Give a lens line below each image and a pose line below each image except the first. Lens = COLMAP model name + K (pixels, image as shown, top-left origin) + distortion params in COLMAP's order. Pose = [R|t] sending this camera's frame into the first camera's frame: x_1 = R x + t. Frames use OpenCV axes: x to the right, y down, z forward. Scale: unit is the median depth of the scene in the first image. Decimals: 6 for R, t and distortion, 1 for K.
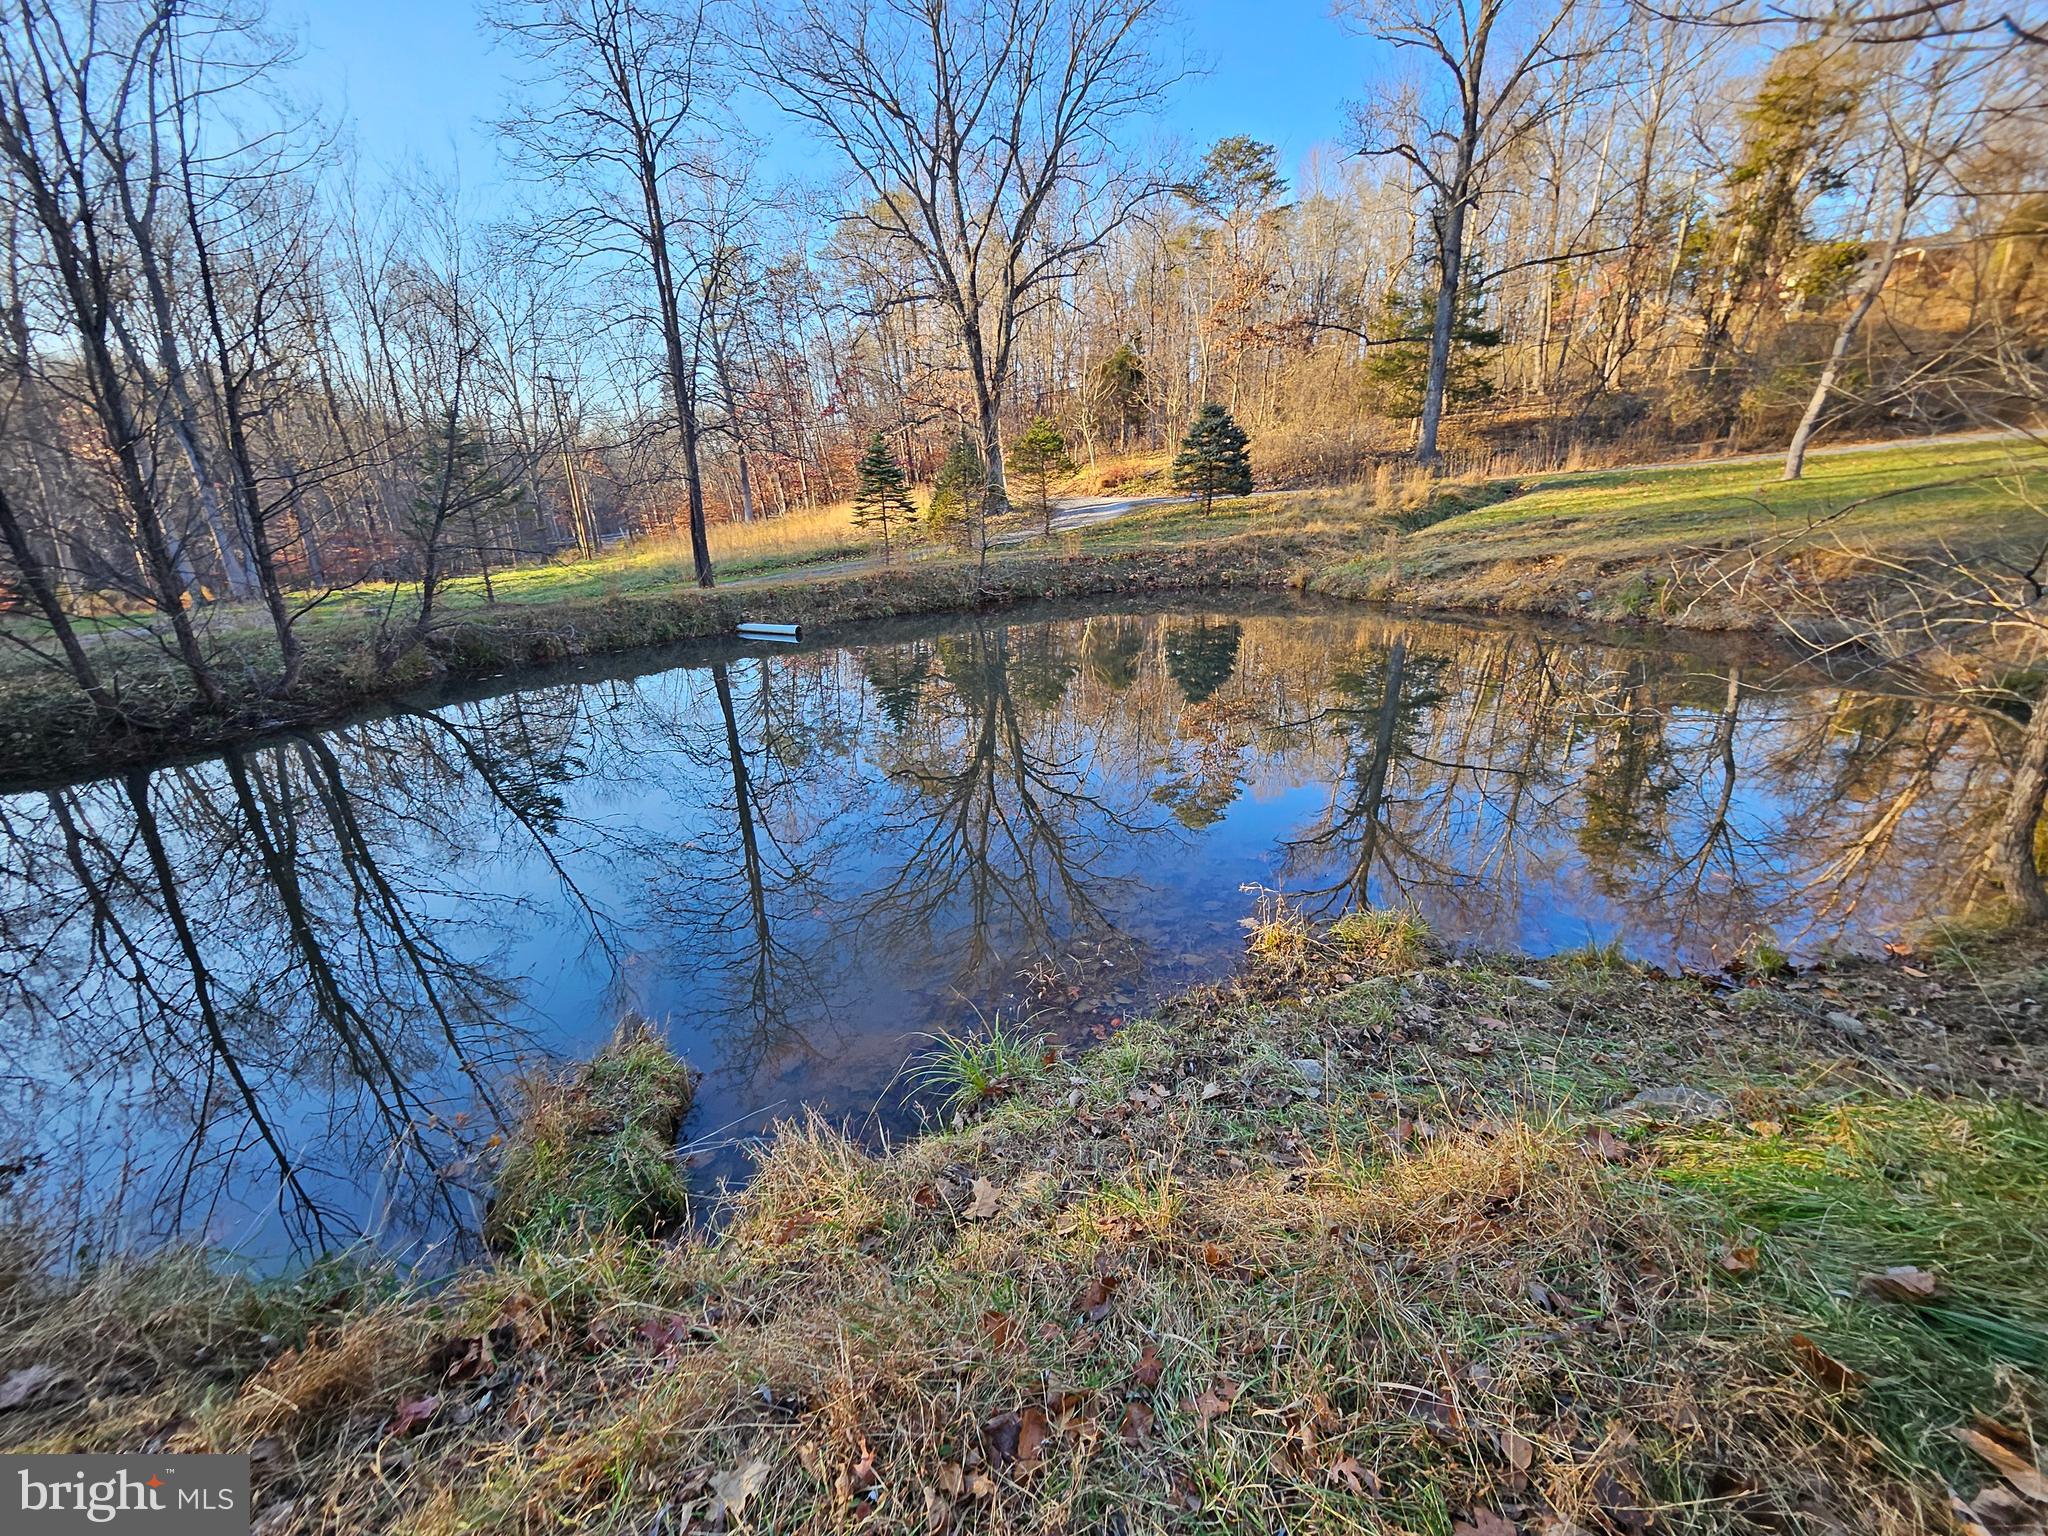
lens RADIAL K [[808.1, 0, 1022.7], [0, 808.1, 771.4], [0, 0, 1]] dist [0.002155, -0.001588]
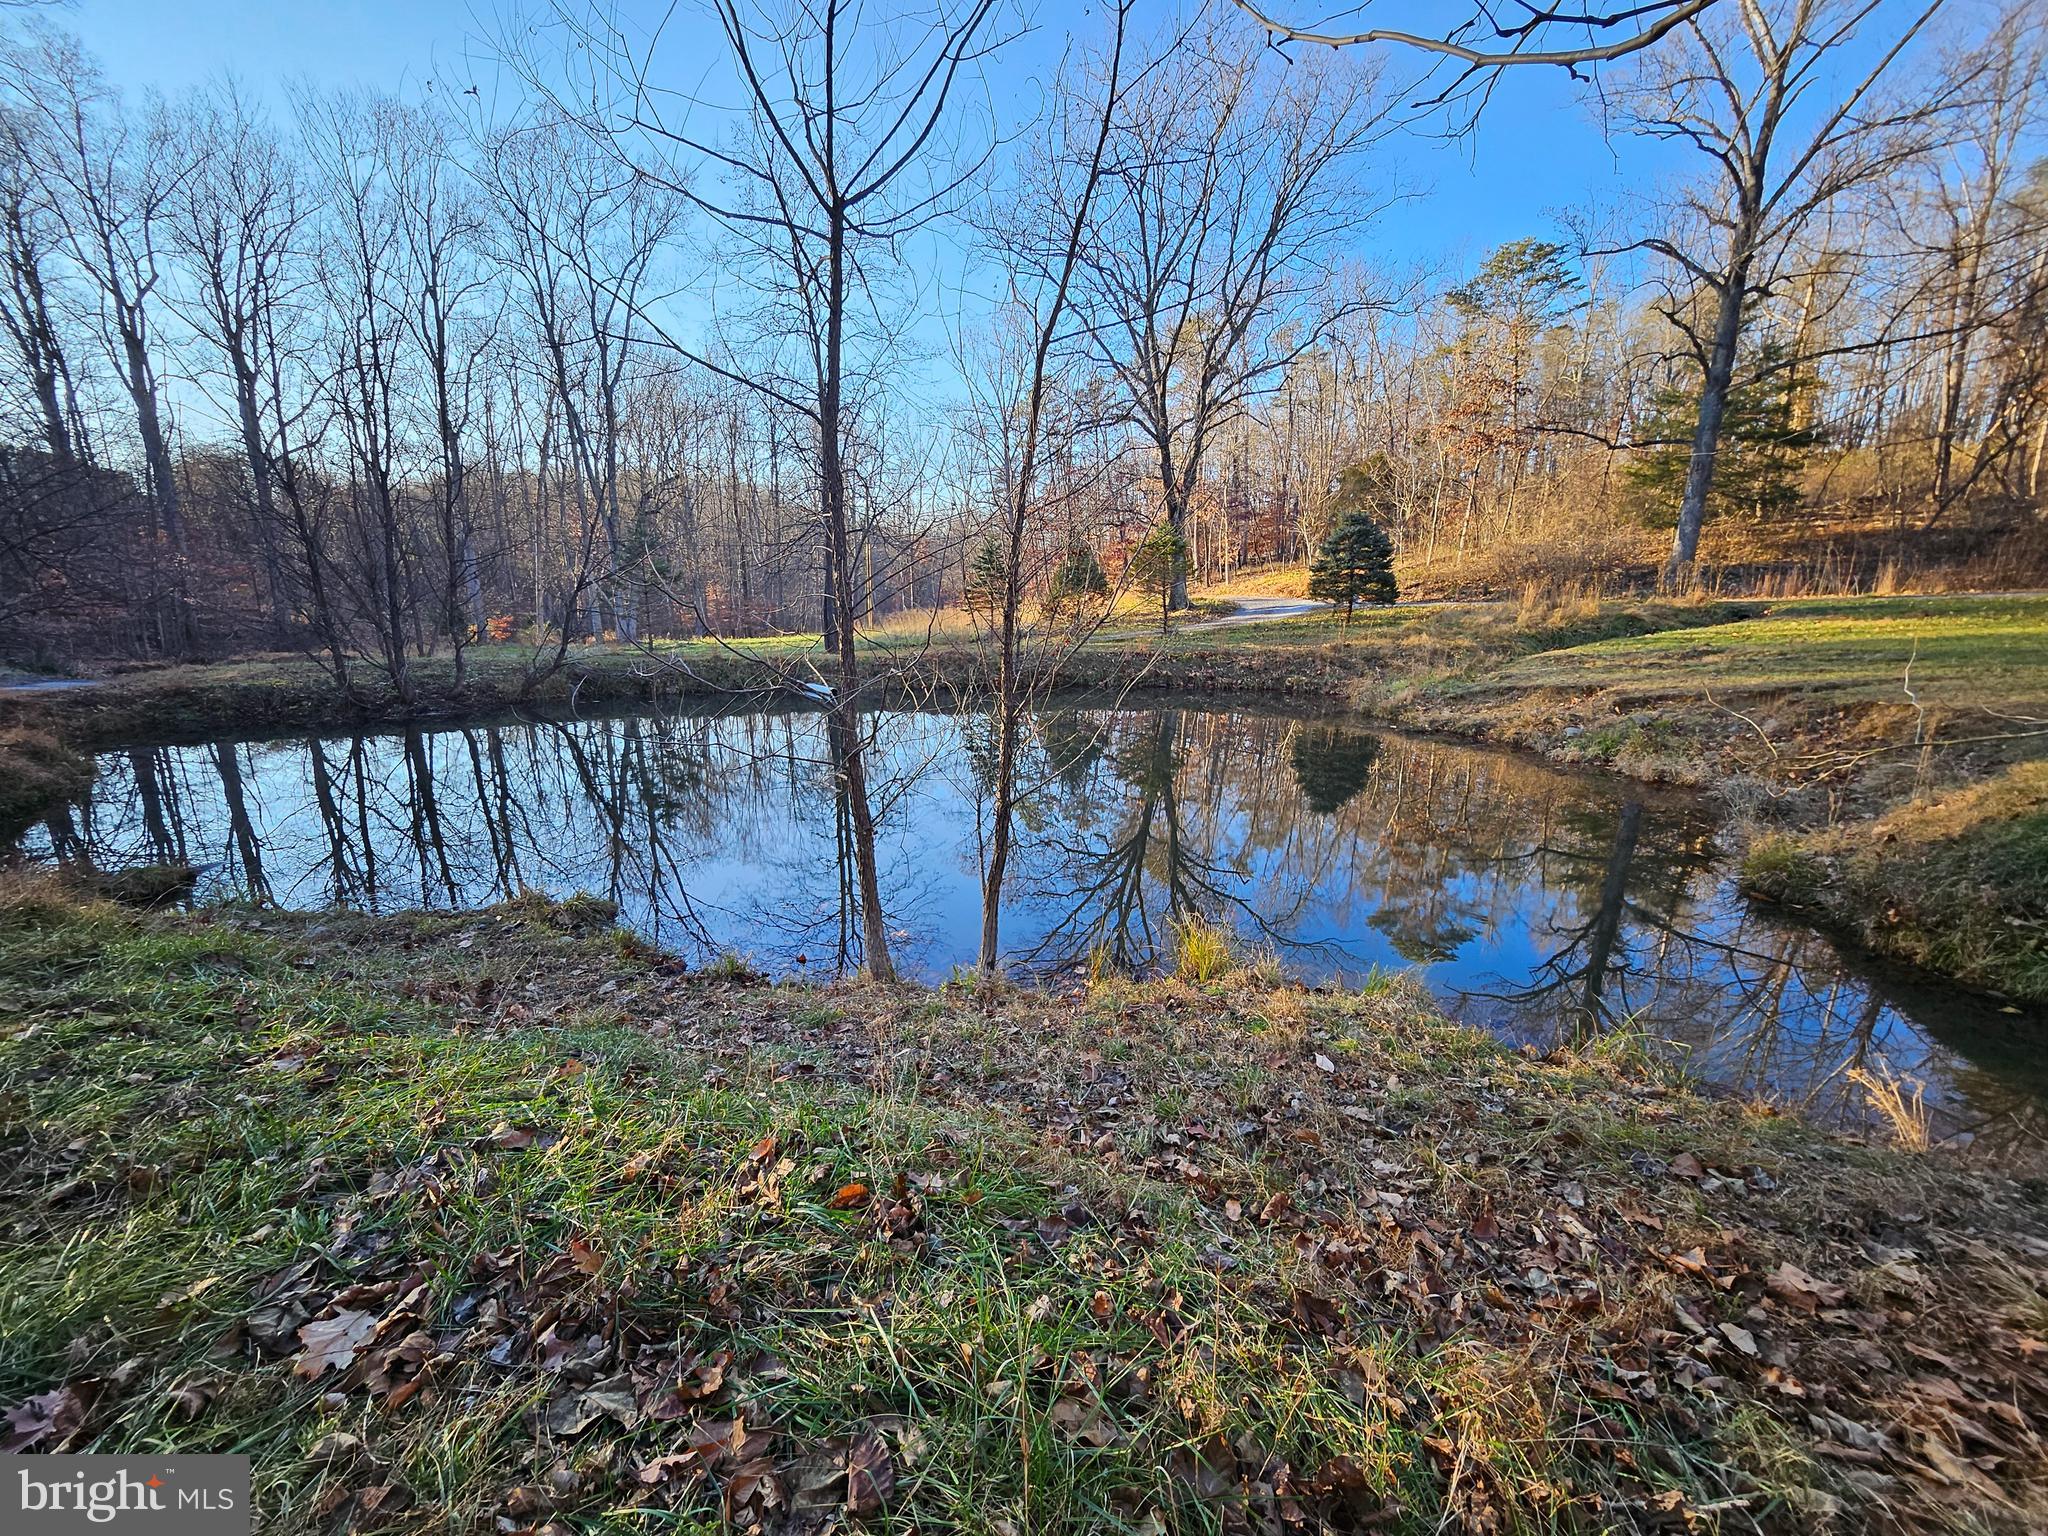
lens RADIAL K [[808.1, 0, 1036.0], [0, 808.1, 770.0], [0, 0, 1]] dist [0.002155, -0.001588]
pose [[0.921815, 0.124532, -0.367080, 0.233545], [-0.162832, 0.983787, -0.075156, -0.007800], [0.351770, 0.129052, 0.927148, -0.006858]]
